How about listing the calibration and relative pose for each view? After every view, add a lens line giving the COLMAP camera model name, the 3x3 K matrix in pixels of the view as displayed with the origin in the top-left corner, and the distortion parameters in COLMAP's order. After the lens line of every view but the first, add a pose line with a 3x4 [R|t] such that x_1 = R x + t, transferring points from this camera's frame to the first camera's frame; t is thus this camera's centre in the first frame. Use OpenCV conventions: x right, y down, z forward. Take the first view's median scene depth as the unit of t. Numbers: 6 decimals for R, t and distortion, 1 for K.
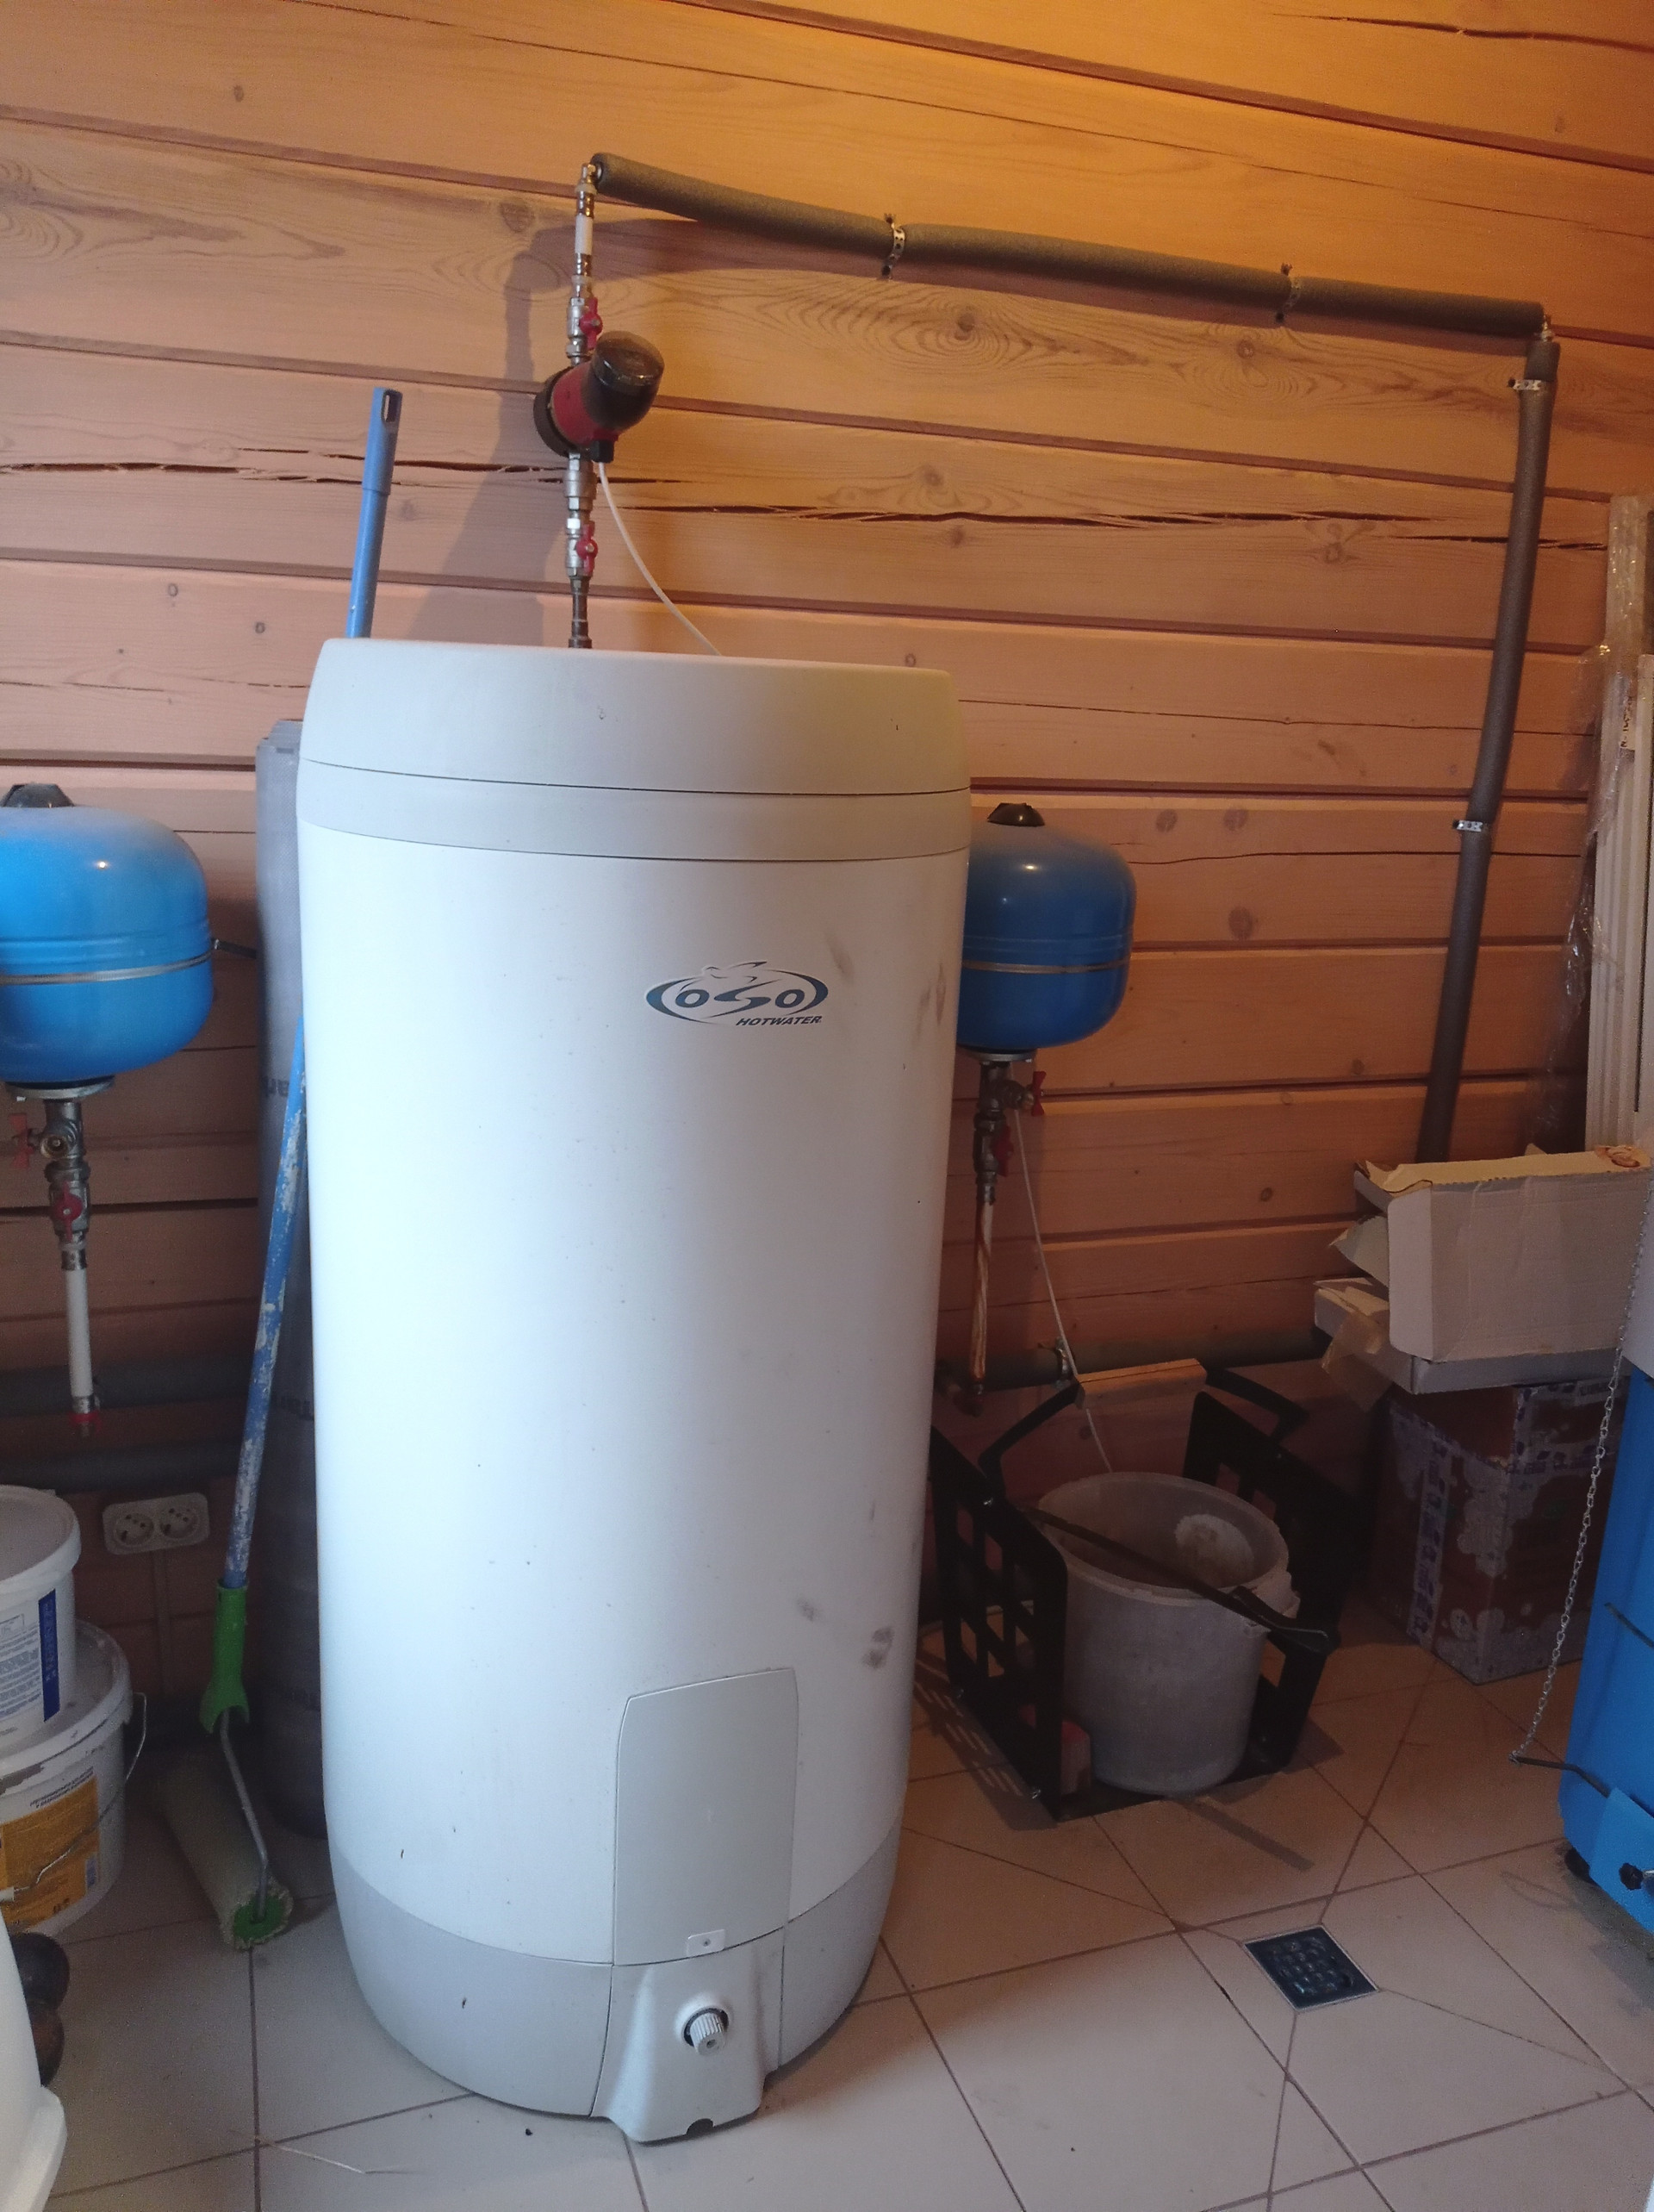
lens RADIAL K [[1702.2, 0, 819.8], [0, 1702.2, 1125.4], [0, 0, 1]] dist [0.059252, -0.084096]
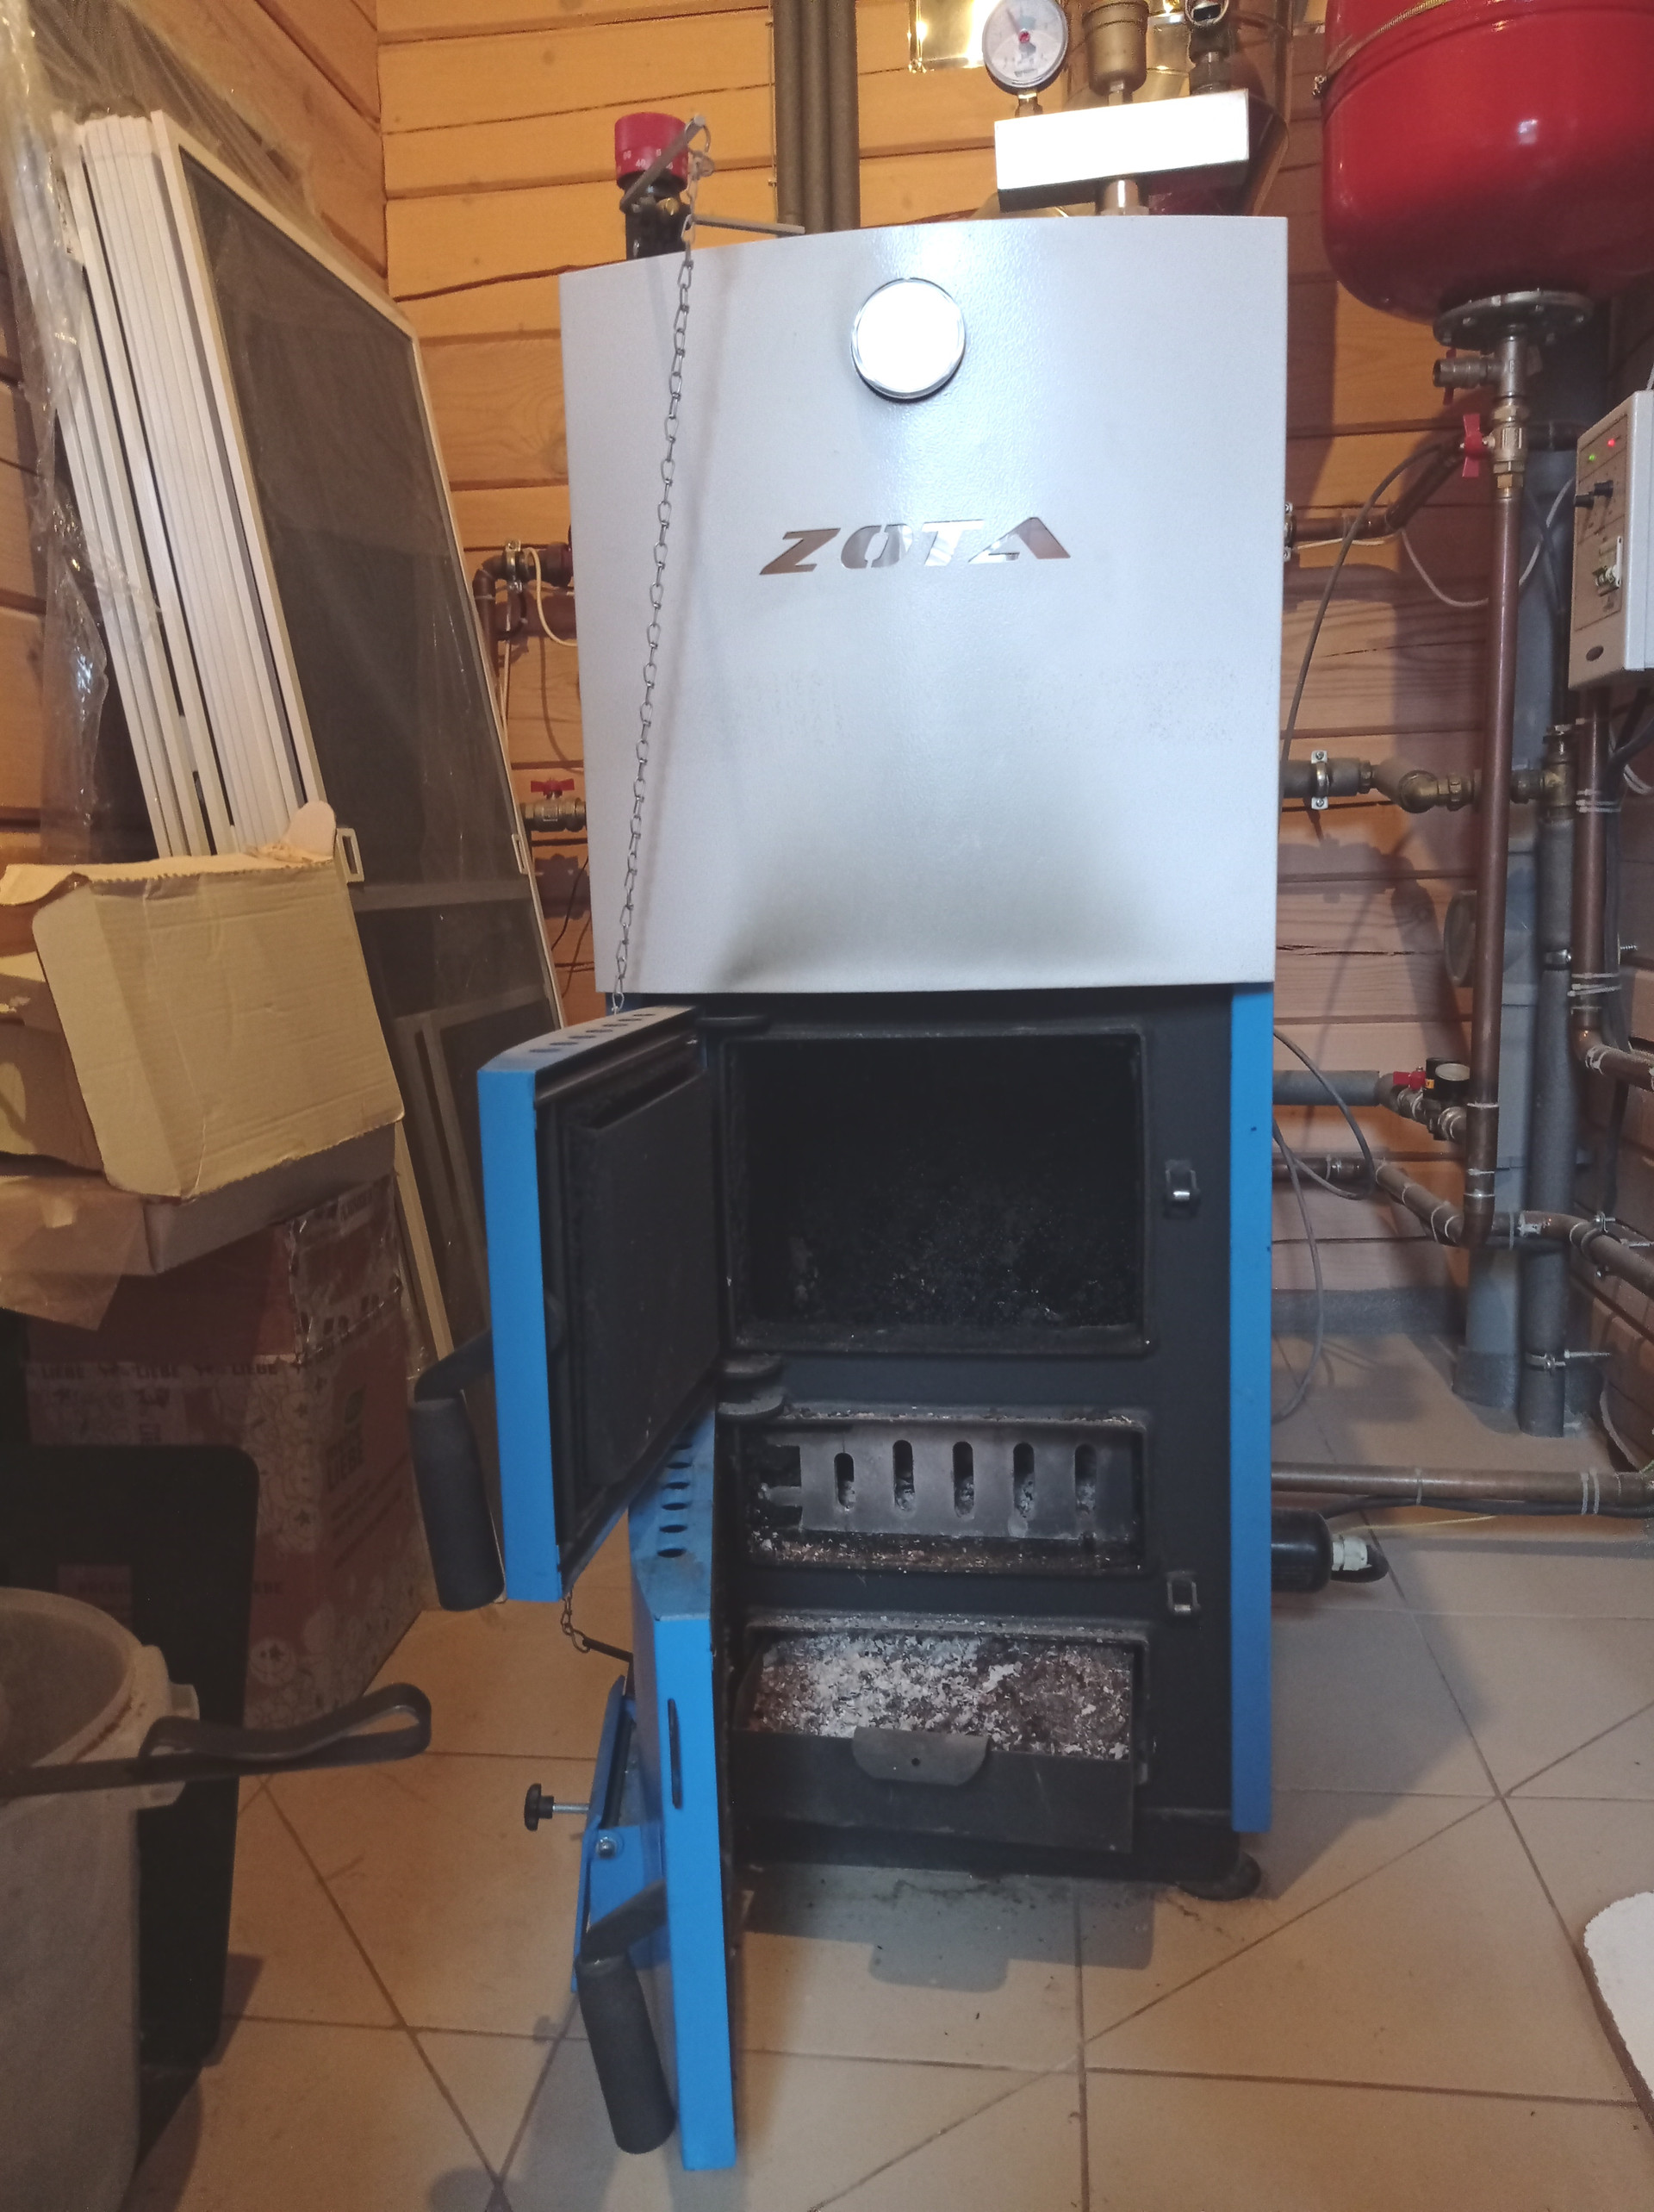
lens RADIAL K [[1702.2, 0, 826.8], [0, 1702.2, 1110.2], [0, 0, 1]] dist [0.059252, -0.084096]
pose [[0.458681, -0.192936, 0.867403, -0.015847], [0.275324, 0.958964, 0.067711, 0.124696], [-0.844872, 0.207759, 0.492979, 0.525683]]
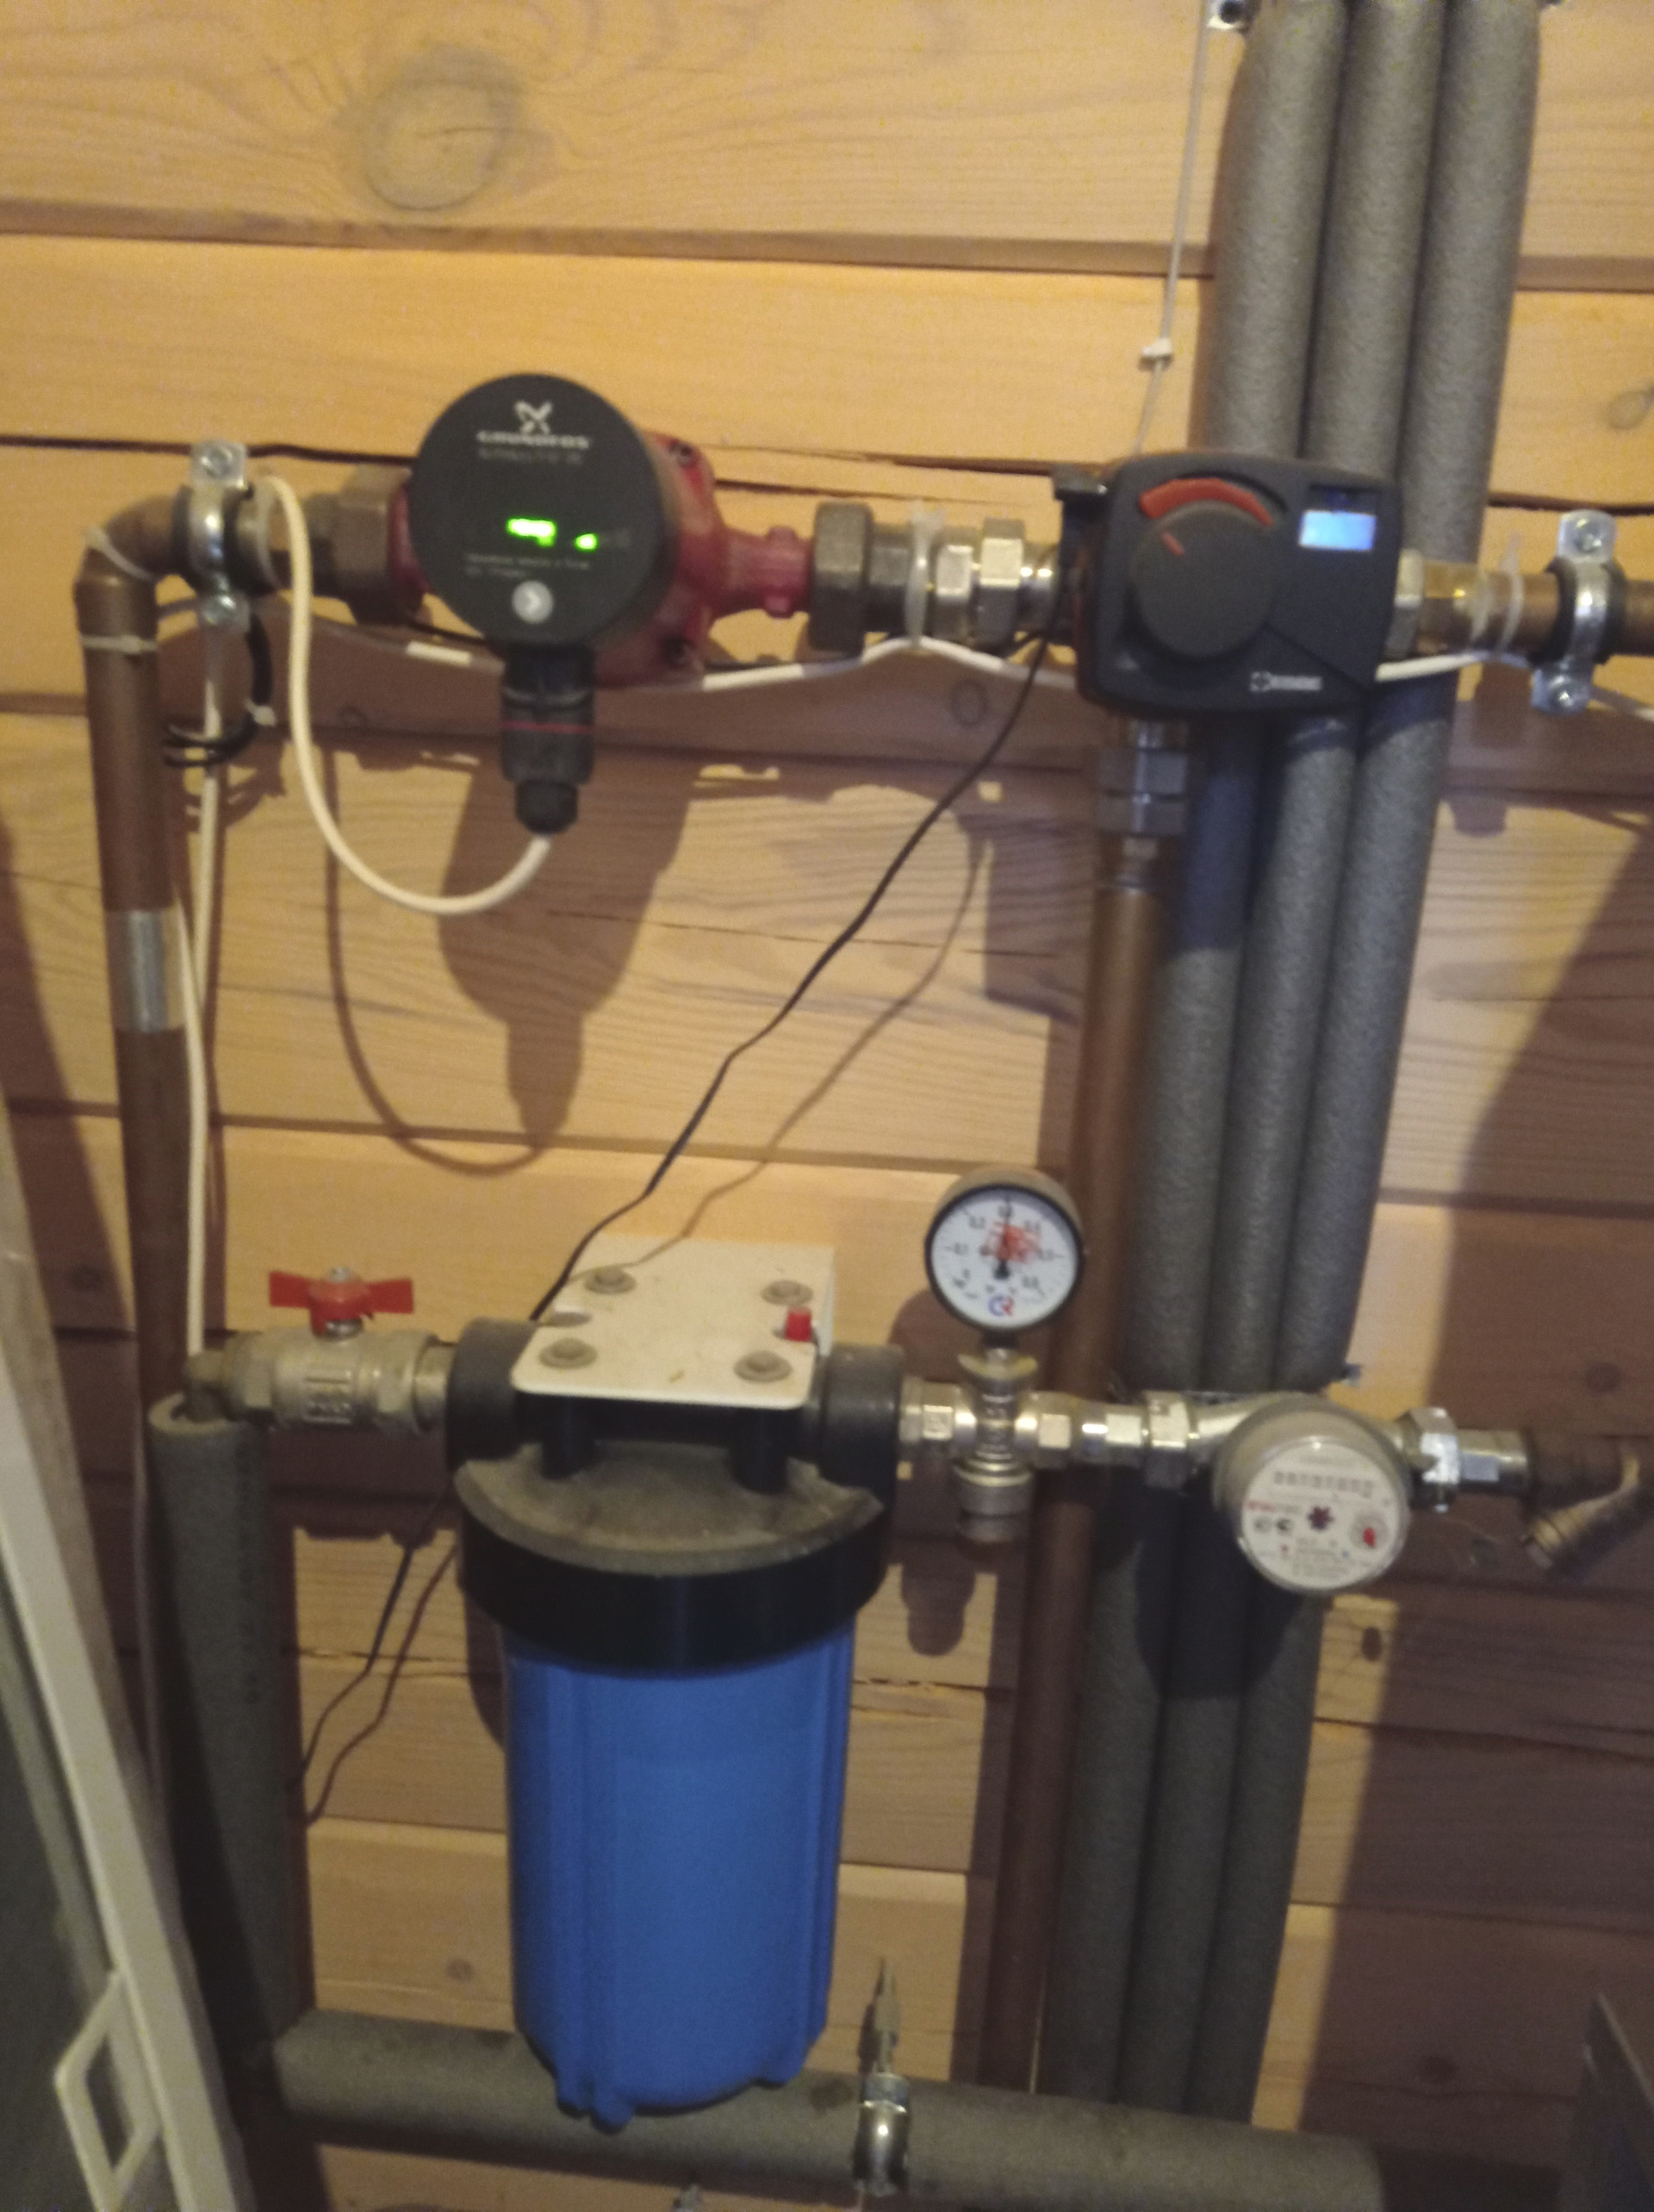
lens RADIAL K [[1702.2, 0, 836.6], [0, 1702.2, 1094.1], [0, 0, 1]] dist [0.059252, -0.084096]
pose [[0.405918, -0.277559, 0.870742, 0.643929], [0.215598, 0.954957, 0.203897, -0.128279], [-0.888115, 0.104965, 0.447476, 0.927339]]
